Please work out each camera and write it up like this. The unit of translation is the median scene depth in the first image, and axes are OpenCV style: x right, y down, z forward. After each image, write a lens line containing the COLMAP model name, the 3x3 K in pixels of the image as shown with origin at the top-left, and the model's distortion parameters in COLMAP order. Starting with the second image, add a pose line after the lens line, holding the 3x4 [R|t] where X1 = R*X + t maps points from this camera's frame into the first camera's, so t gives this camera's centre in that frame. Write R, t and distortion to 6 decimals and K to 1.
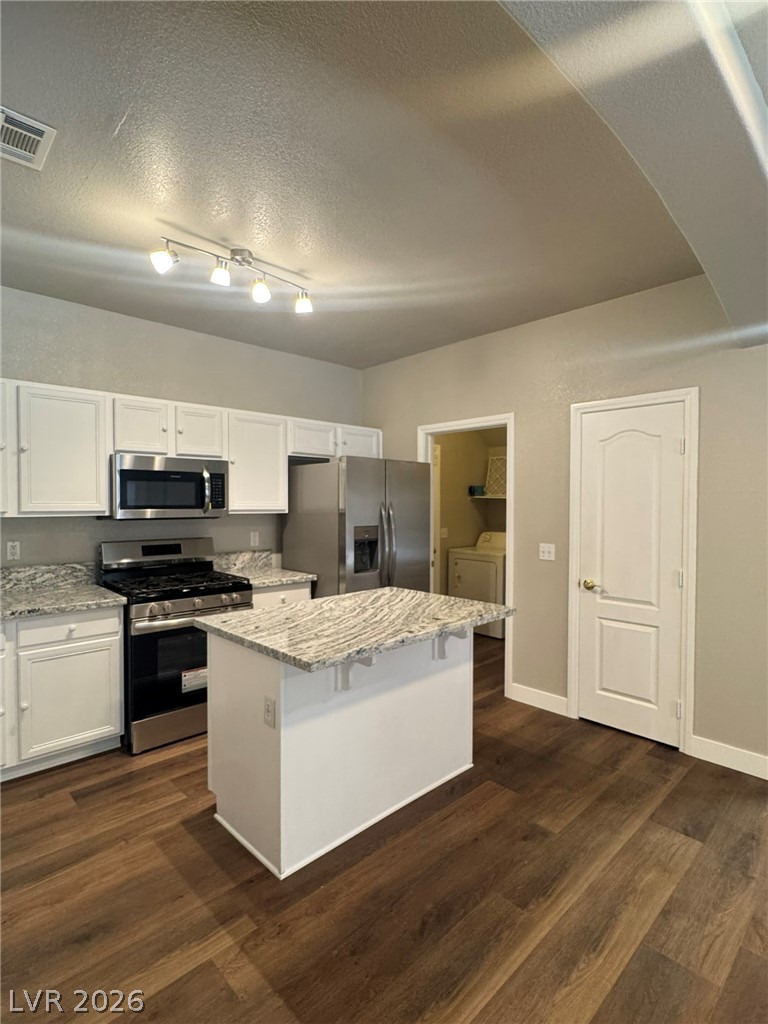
lens RADIAL K [[515.2, 0, 386.8], [0, 515.2, 510.6], [0, 0, 1]] dist [-0.003071, -0.000024]
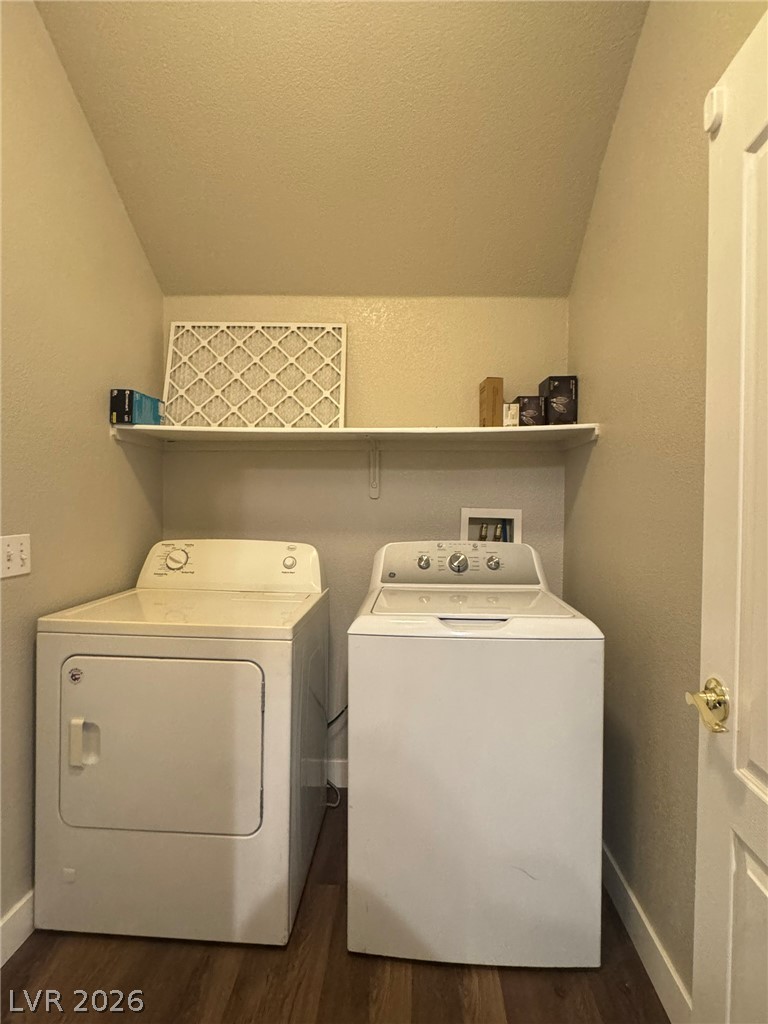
lens RADIAL K [[515.2, 0, 386.8], [0, 515.2, 510.6], [0, 0, 1]] dist [-0.003071, -0.000024]
pose [[0.720214, -0.002278, 0.693748, 0.067213], [-0.003633, 0.999969, 0.007055, 0.020960], [-0.693742, -0.007602, 0.720183, 0.677003]]
